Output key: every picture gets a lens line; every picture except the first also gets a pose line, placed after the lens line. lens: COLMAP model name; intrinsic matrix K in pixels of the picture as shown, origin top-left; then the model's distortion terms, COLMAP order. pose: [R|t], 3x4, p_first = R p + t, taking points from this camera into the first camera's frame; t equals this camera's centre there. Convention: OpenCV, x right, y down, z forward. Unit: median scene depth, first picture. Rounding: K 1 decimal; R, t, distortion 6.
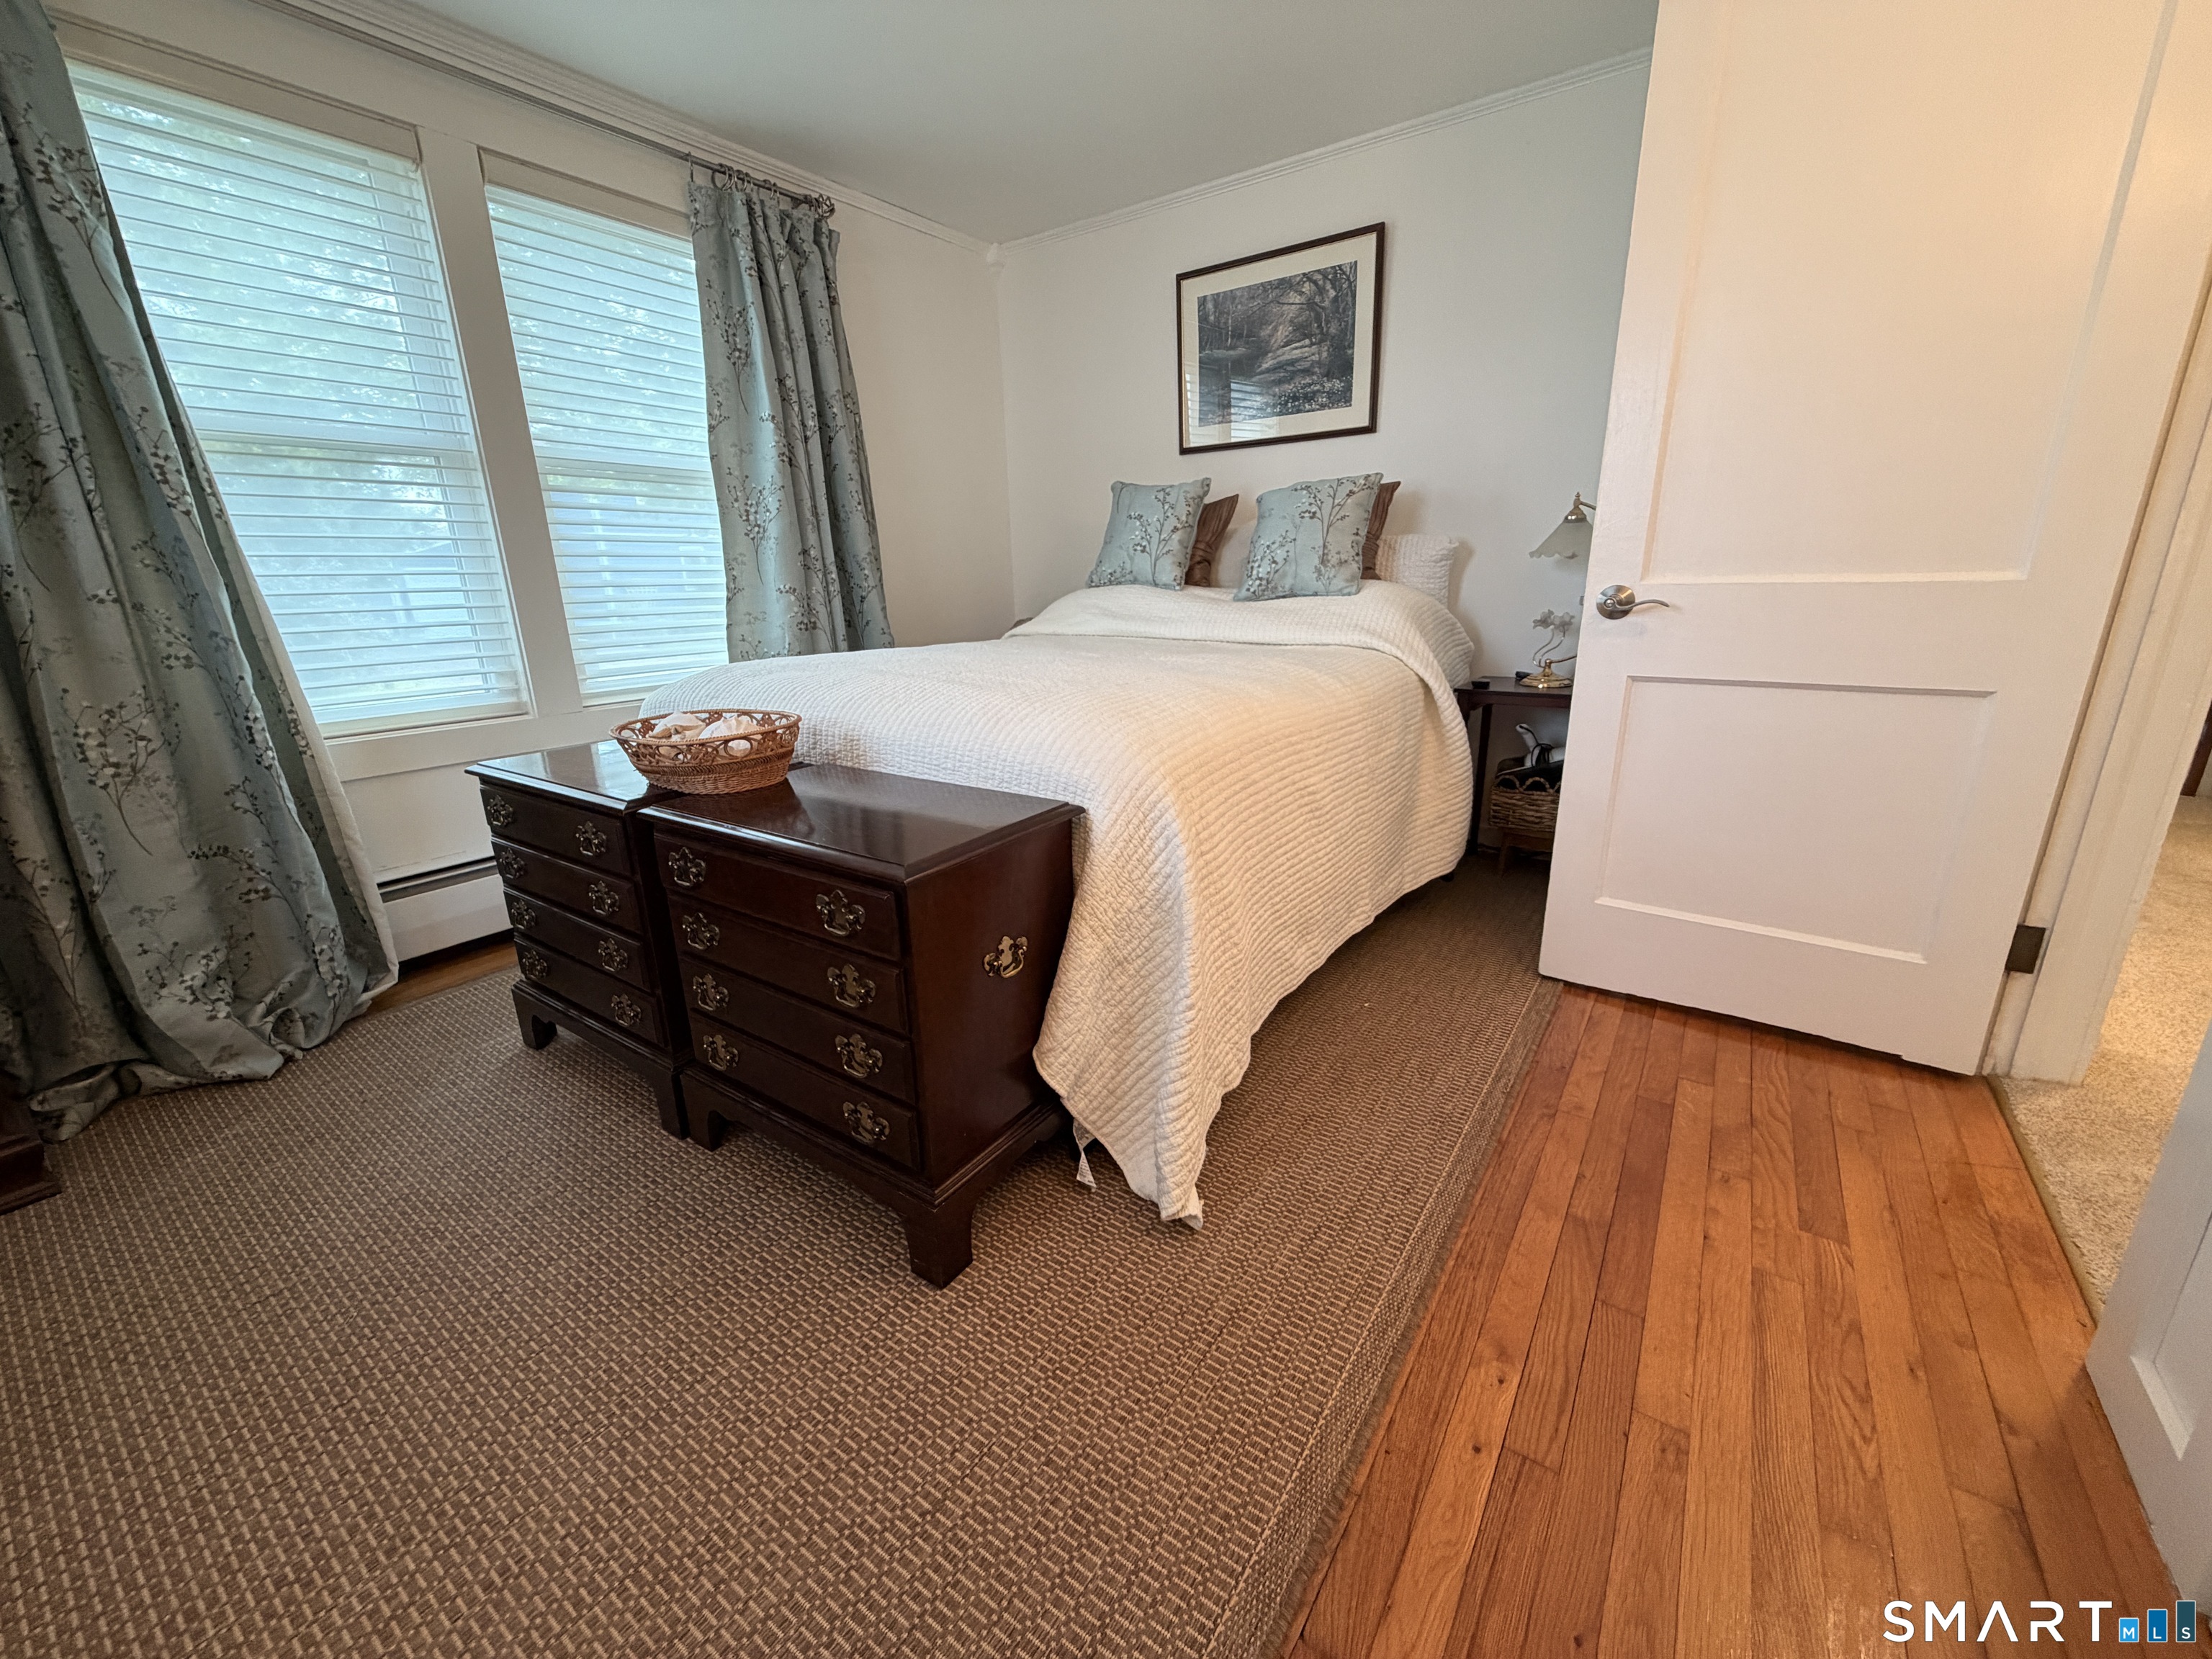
lens RADIAL K [[869.6, 0, 1106.0], [0, 869.6, 829.5], [0, 0, 1]] dist [0.001503, -0.000078]
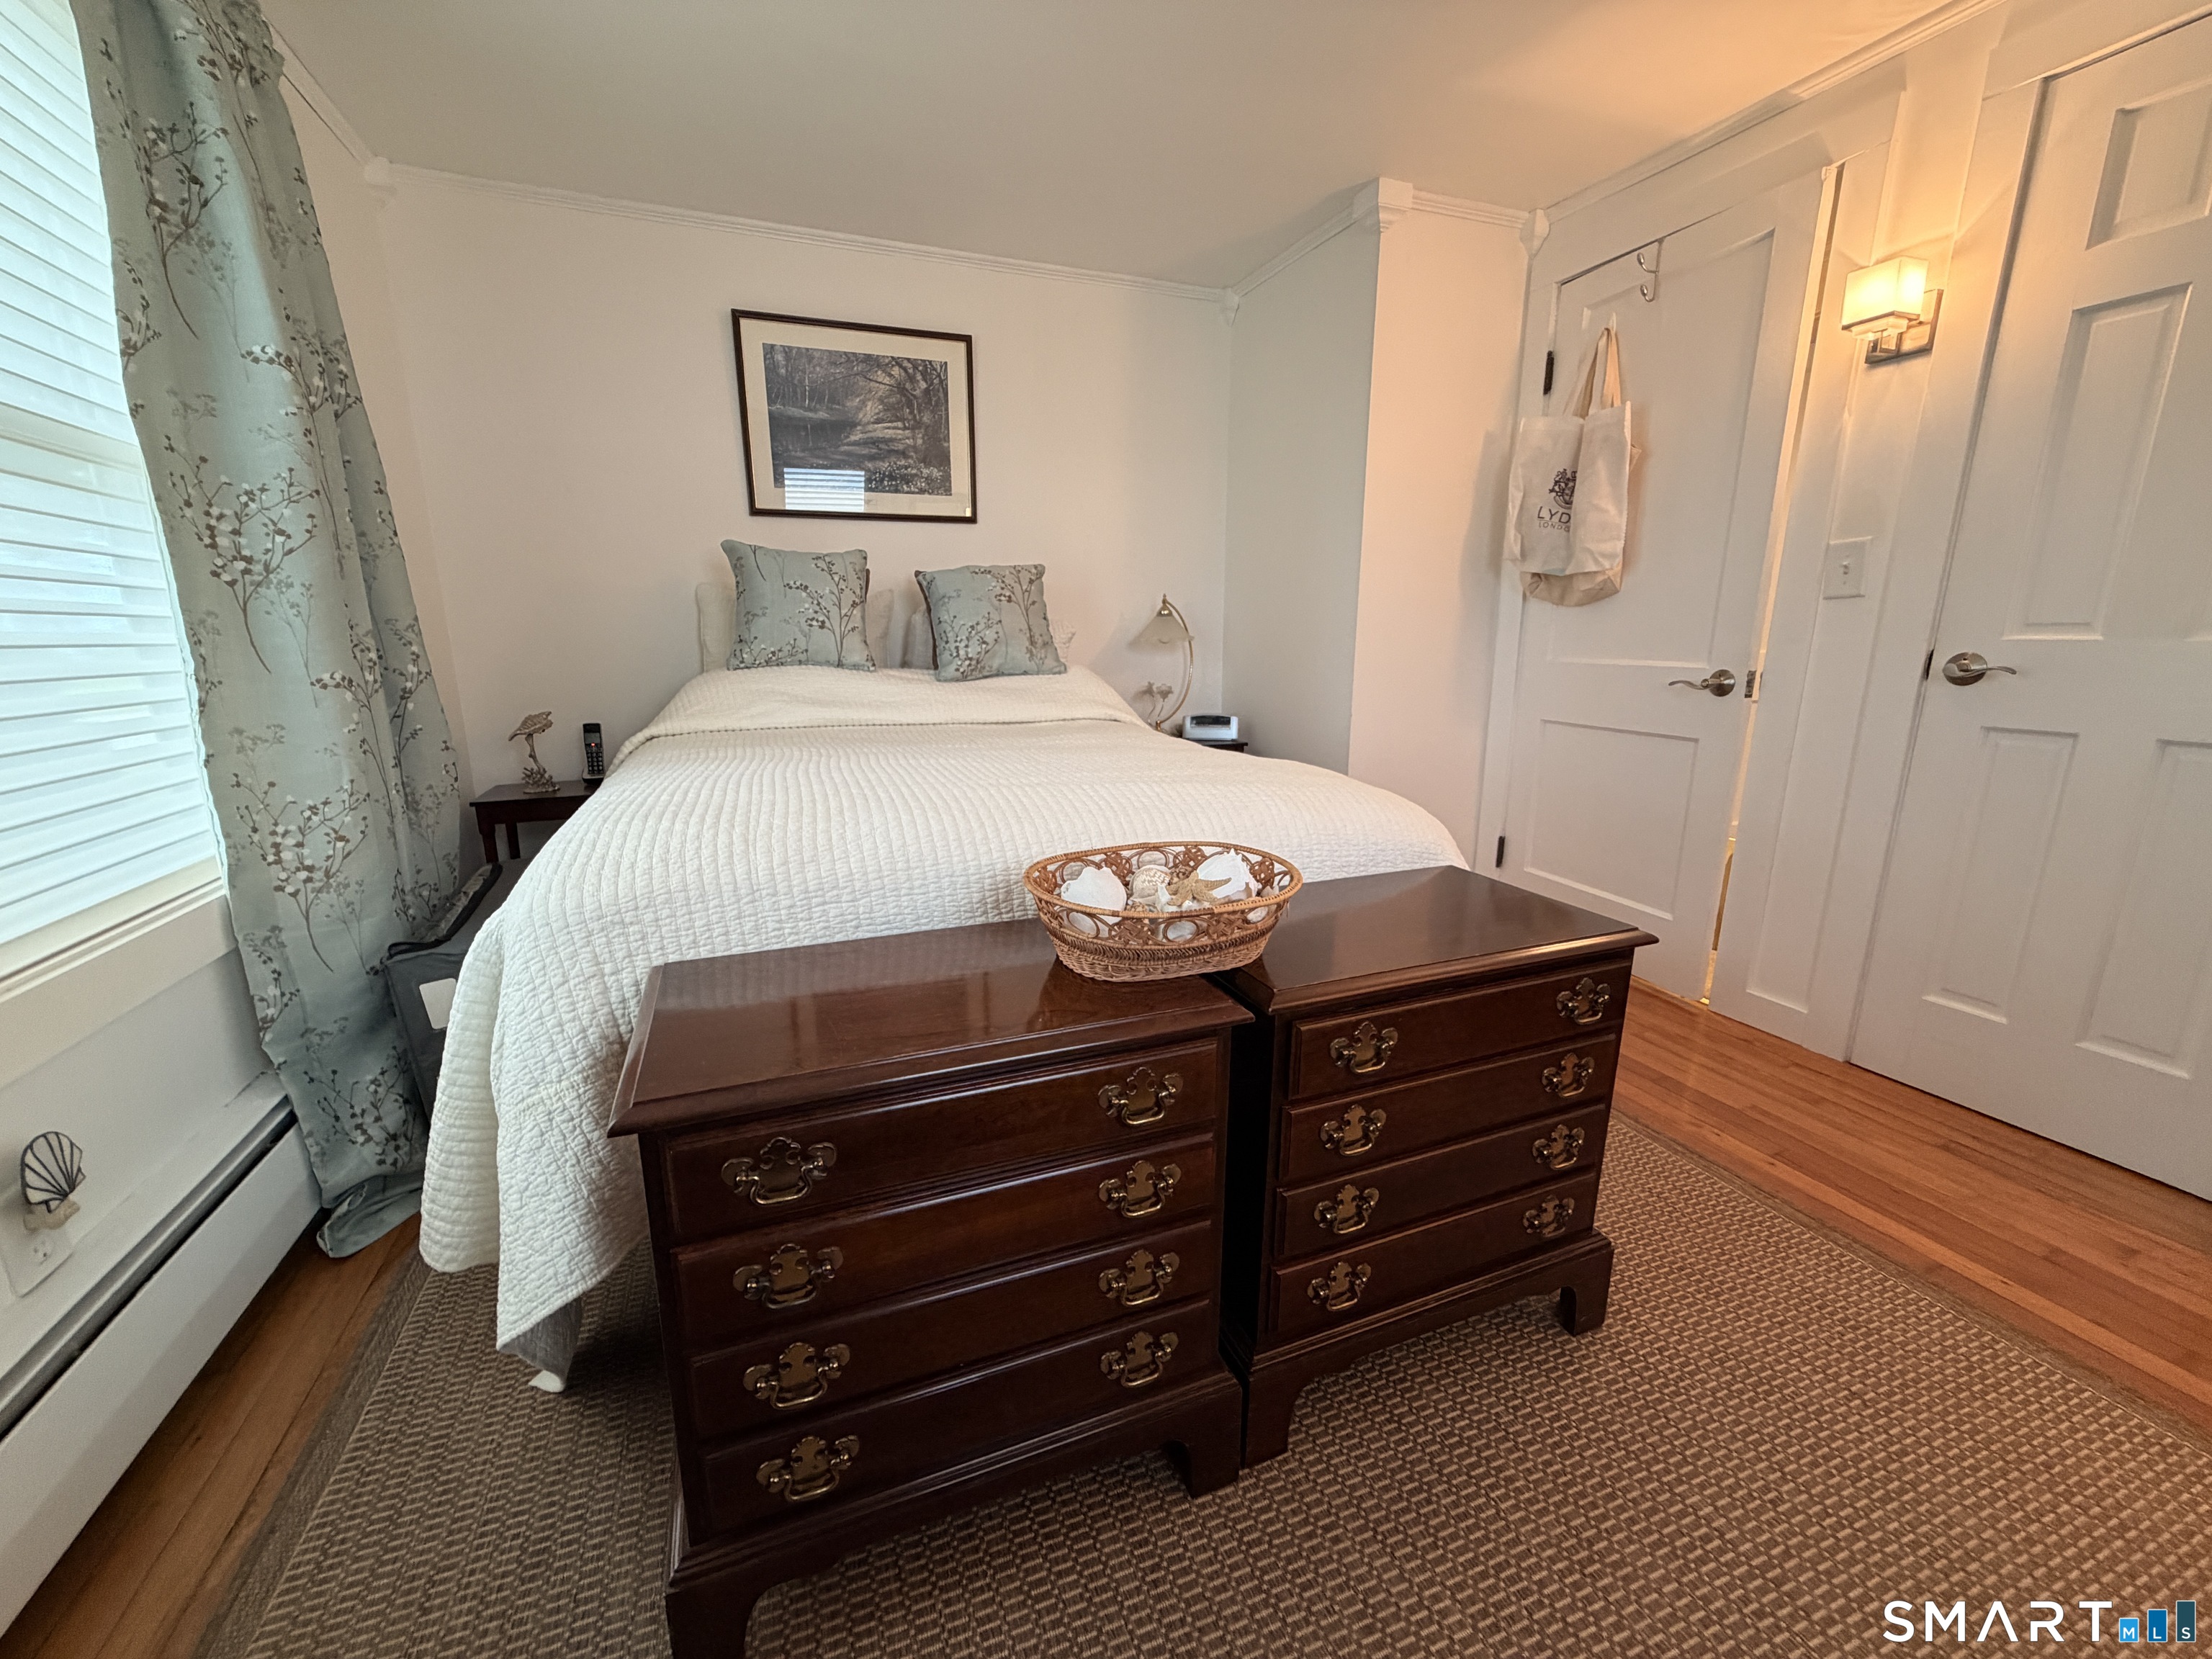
lens RADIAL K [[869.6, 0, 1106.0], [0, 869.6, 829.5], [0, 0, 1]] dist [0.001503, -0.000078]
pose [[0.558624, -0.162433, 0.813360, -0.527242], [0.226183, 0.973303, 0.039029, -0.096816], [-0.797985, 0.162165, 0.580450, 0.314072]]
